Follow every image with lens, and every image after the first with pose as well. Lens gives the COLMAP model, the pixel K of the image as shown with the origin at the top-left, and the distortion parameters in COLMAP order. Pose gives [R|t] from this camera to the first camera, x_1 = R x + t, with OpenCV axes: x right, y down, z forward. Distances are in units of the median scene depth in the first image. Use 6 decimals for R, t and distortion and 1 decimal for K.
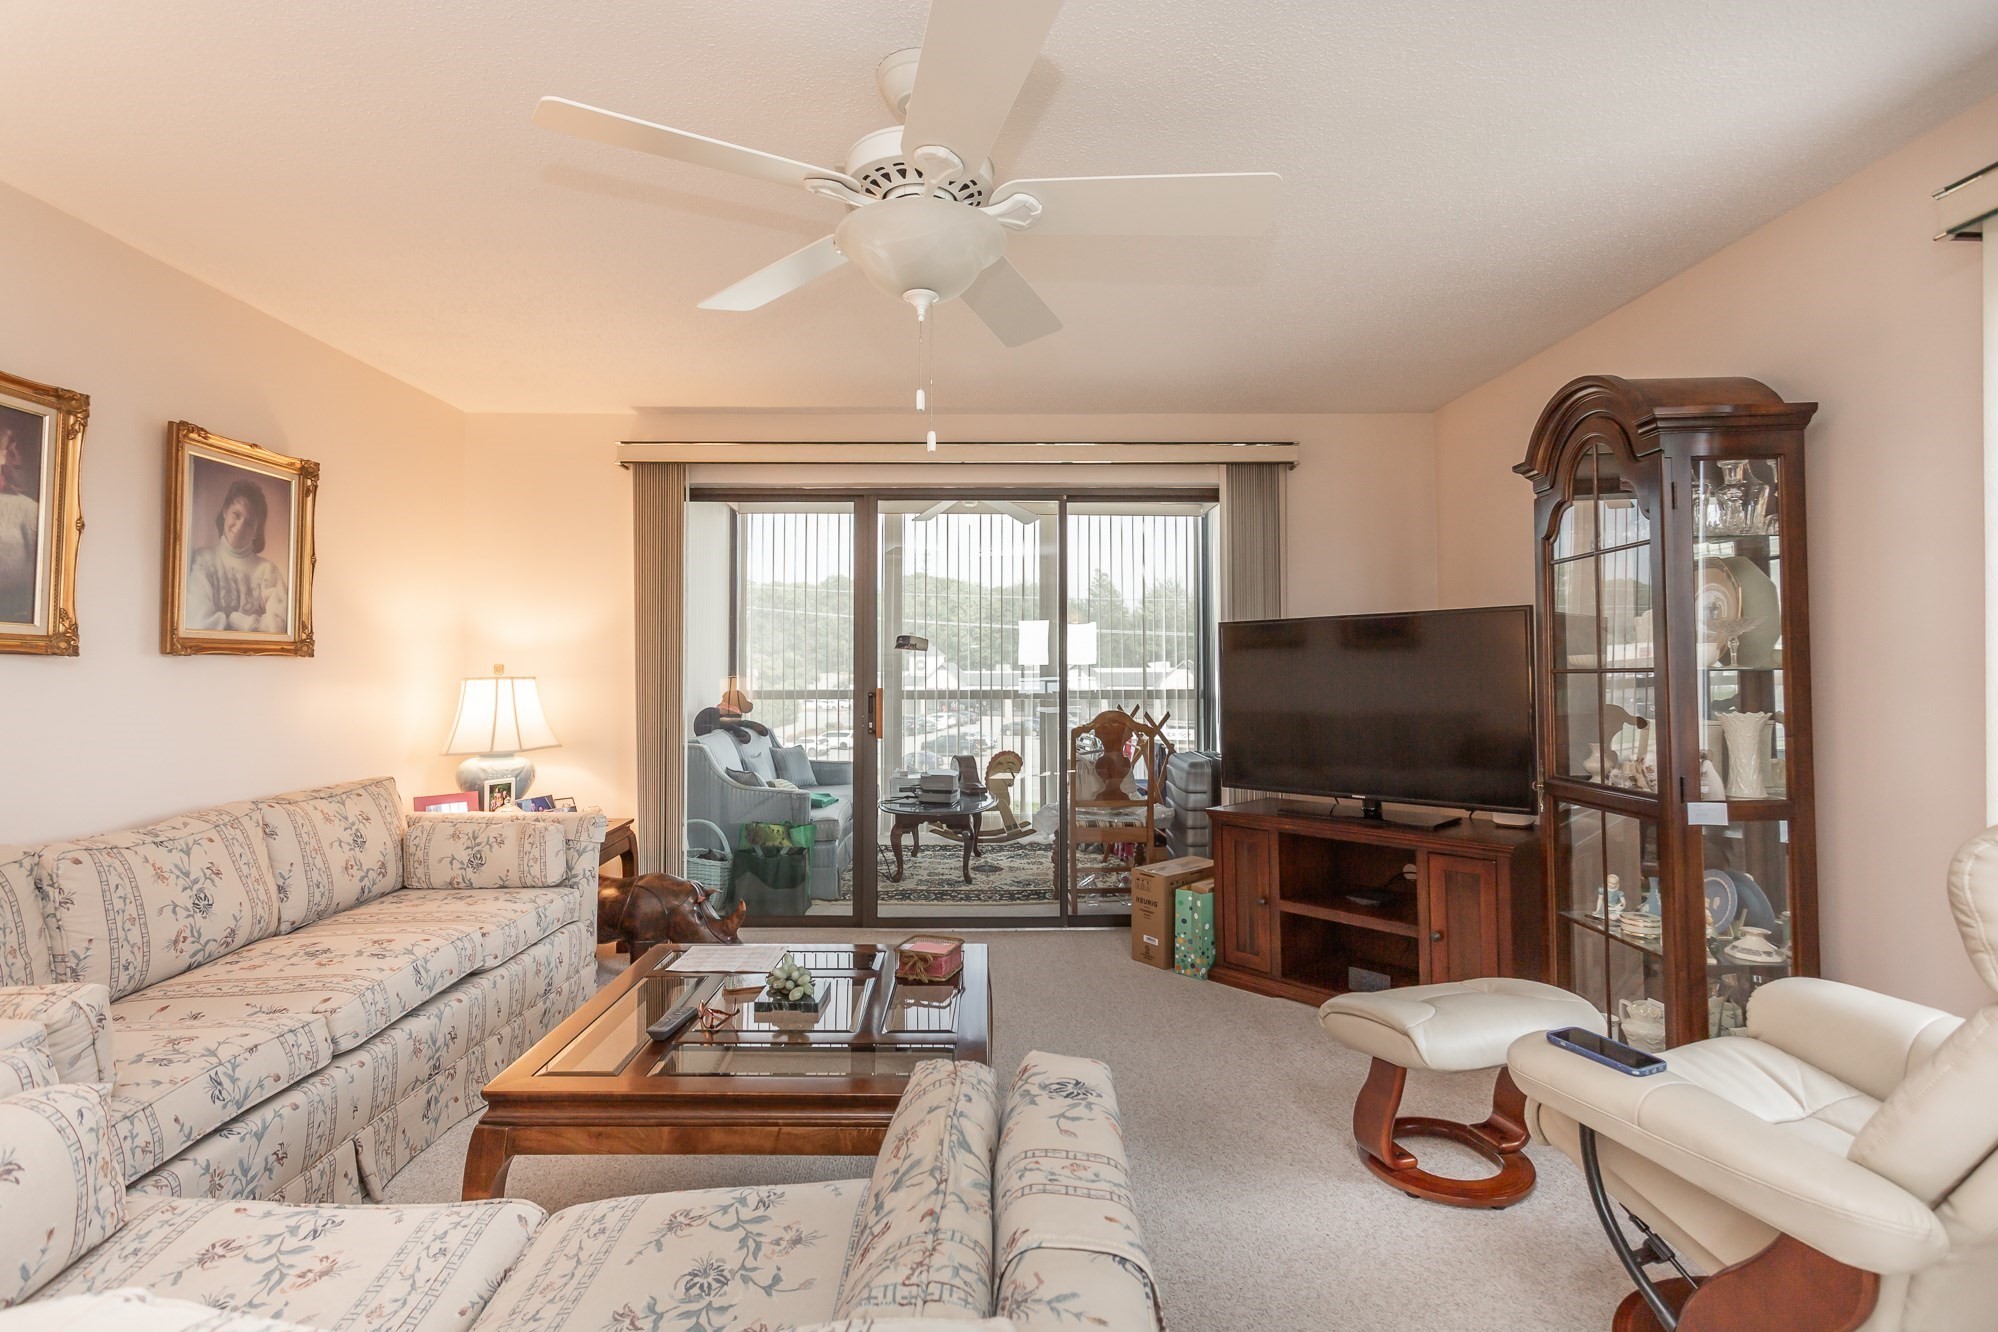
lens RADIAL K [[951.3, 0, 987.9], [0, 951.3, 652.9], [0, 0, 1]] dist [-0.000886, 0.003026]
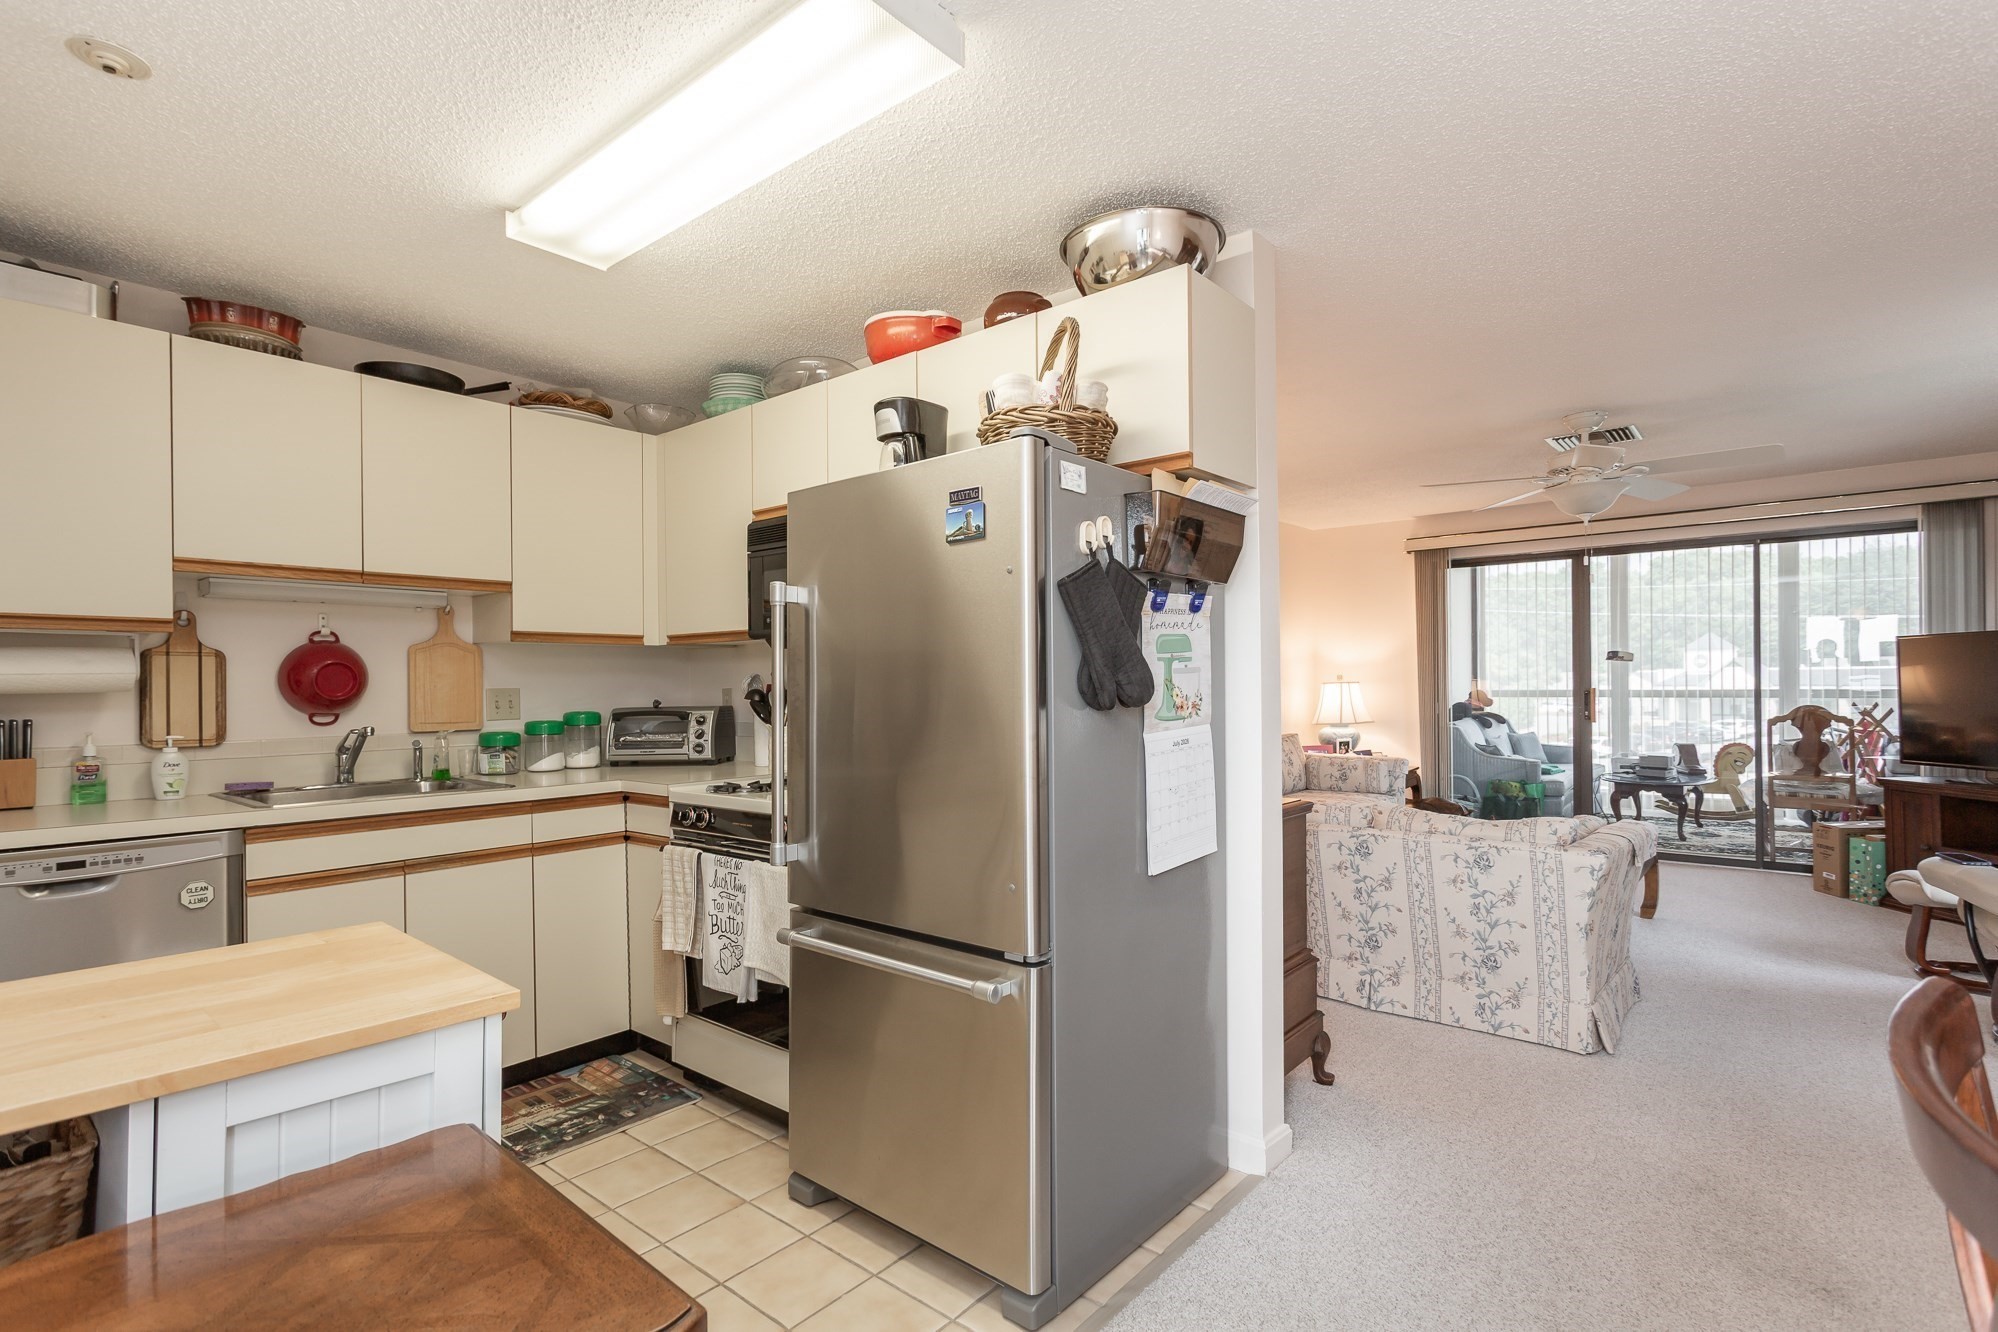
lens RADIAL K [[951.3, 0, 994.5], [0, 951.3, 681.1], [0, 0, 1]] dist [-0.000886, 0.003026]
pose [[0.756430, -0.006294, -0.654044, 0.168388], [0.025037, 0.999499, 0.019338, -0.028243], [0.653595, -0.031003, 0.756209, -0.805881]]
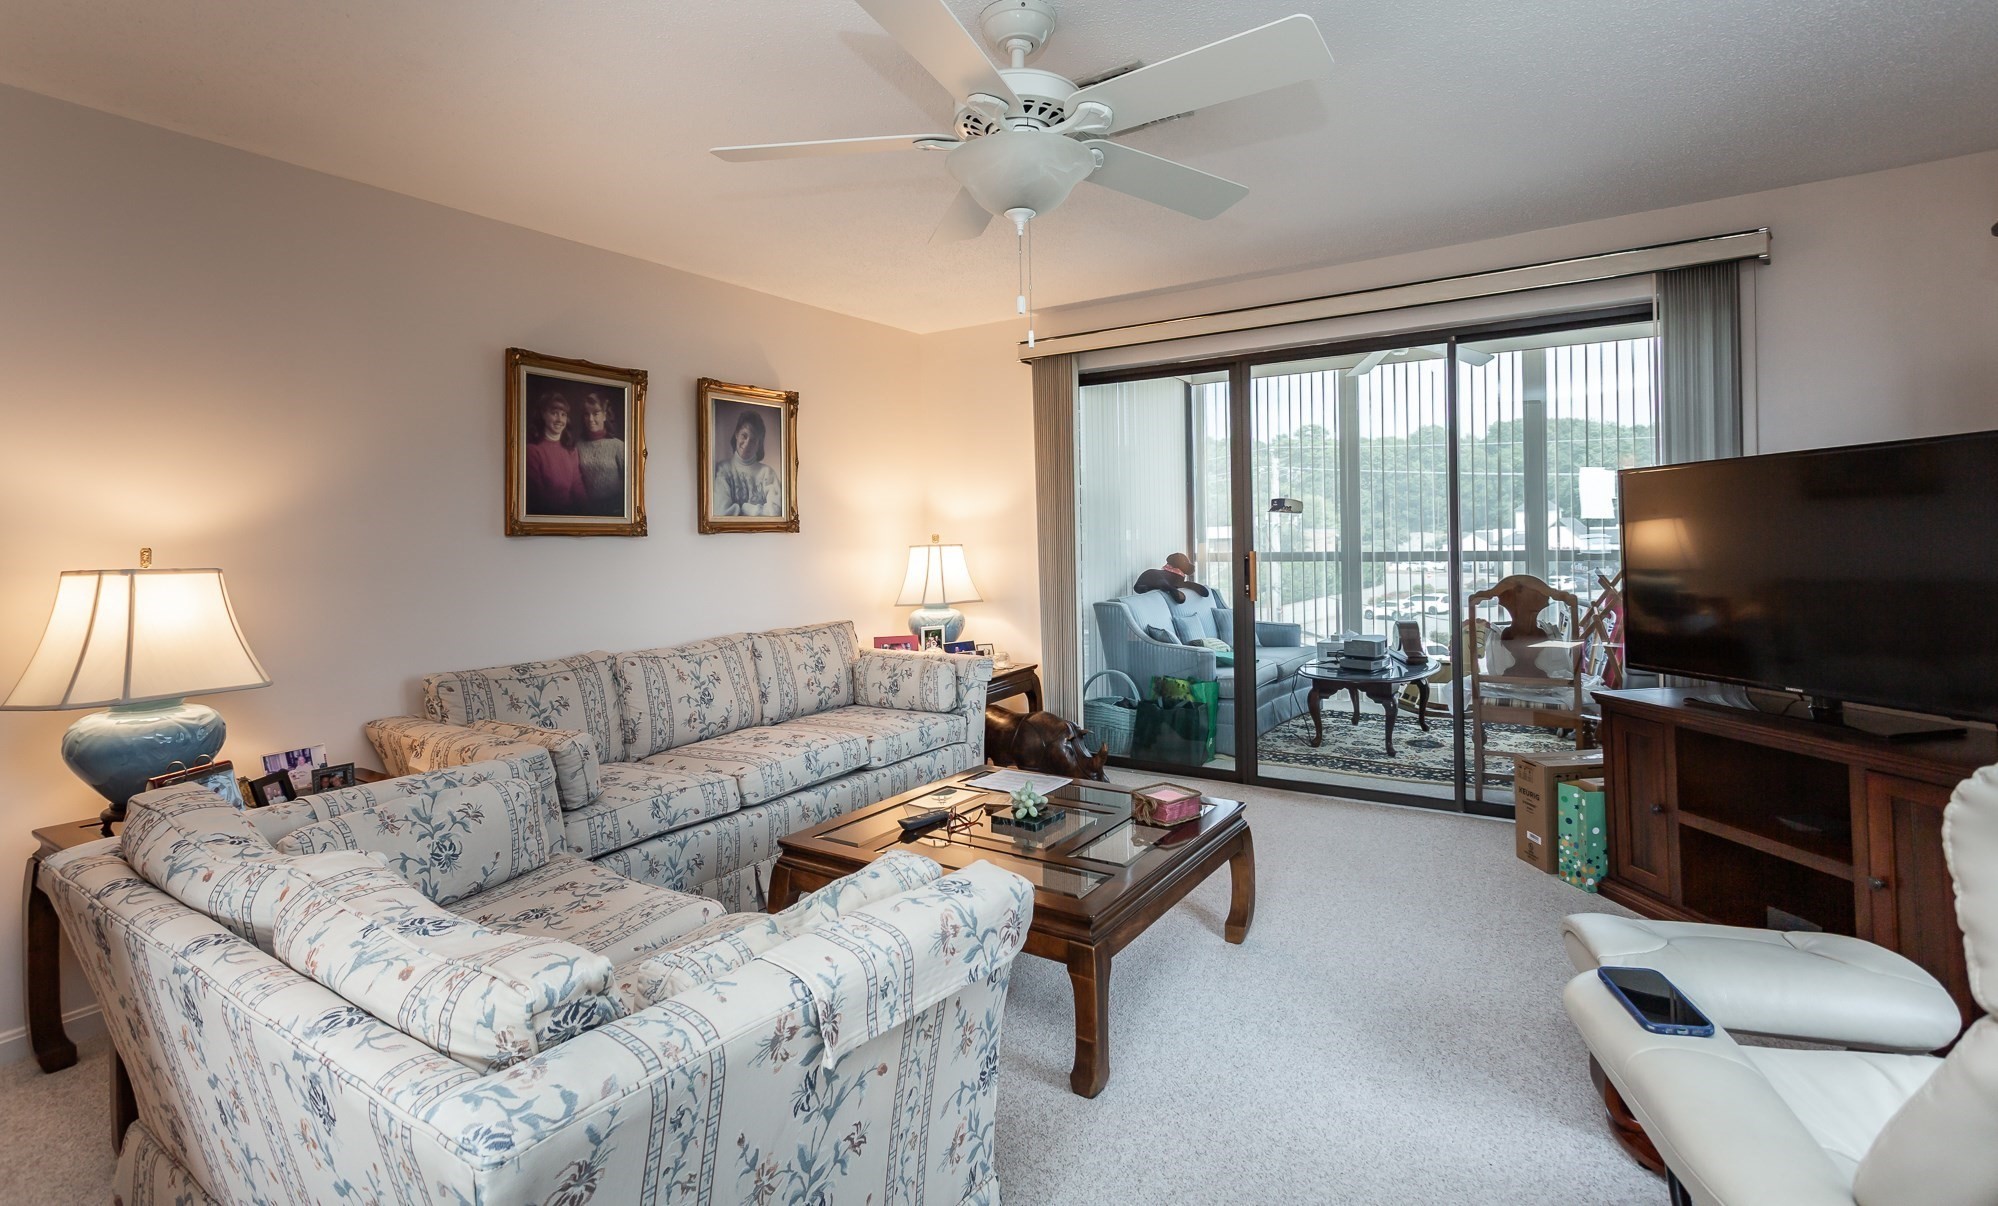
lens RADIAL K [[943.7, 0, 994.4], [0, 943.7, 538.1], [0, 0, 1]] dist [-0.001765, 0.001689]
pose [[0.828848, -0.014655, -0.559281, 0.260036], [0.028716, 0.999454, 0.016368, -0.001697], [0.558736, -0.029627, 0.828816, 0.013446]]
